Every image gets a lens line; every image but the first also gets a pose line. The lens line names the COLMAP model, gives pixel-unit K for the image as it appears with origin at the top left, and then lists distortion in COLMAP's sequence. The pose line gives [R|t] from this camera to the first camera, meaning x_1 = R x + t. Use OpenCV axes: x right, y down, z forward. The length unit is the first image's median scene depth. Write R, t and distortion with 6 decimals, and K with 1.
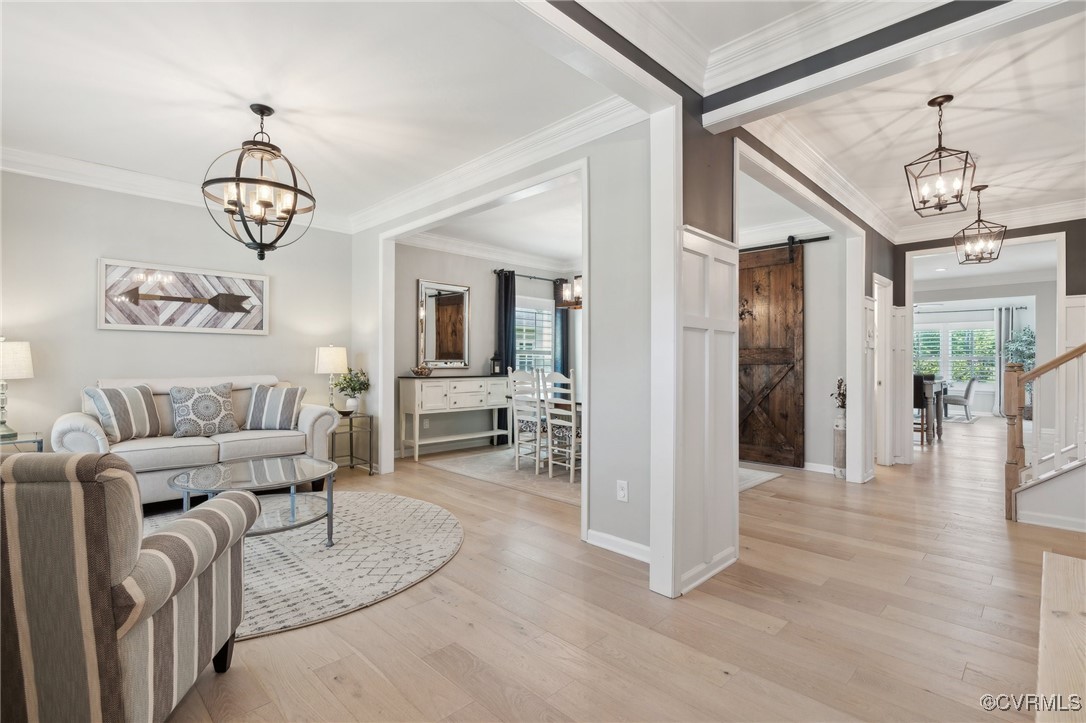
lens RADIAL K [[505.1, 0, 554.3], [0, 505.1, 359.2], [0, 0, 1]] dist [-0.004794, 0.002836]
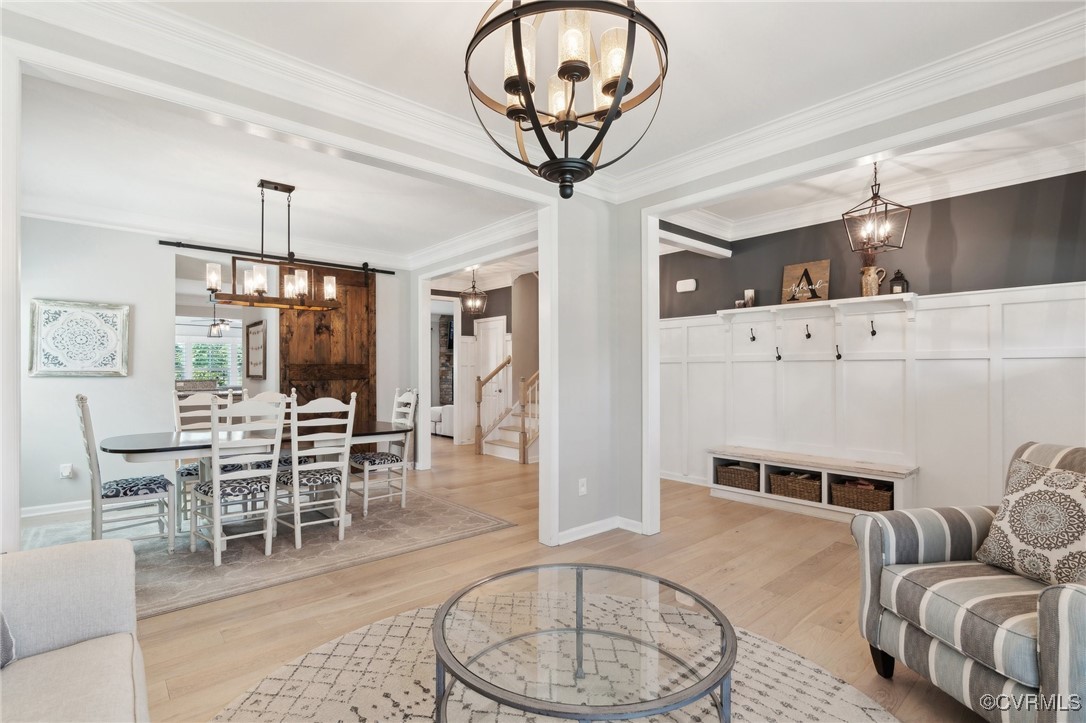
lens RADIAL K [[505.1, 0, 526.4], [0, 505.1, 371.4], [0, 0, 1]] dist [-0.004794, 0.002836]
pose [[0.105727, -0.007343, 0.994368, -0.596895], [-0.002754, 0.999967, 0.007677, -0.016643], [-0.994391, -0.003550, 0.105703, 0.543329]]
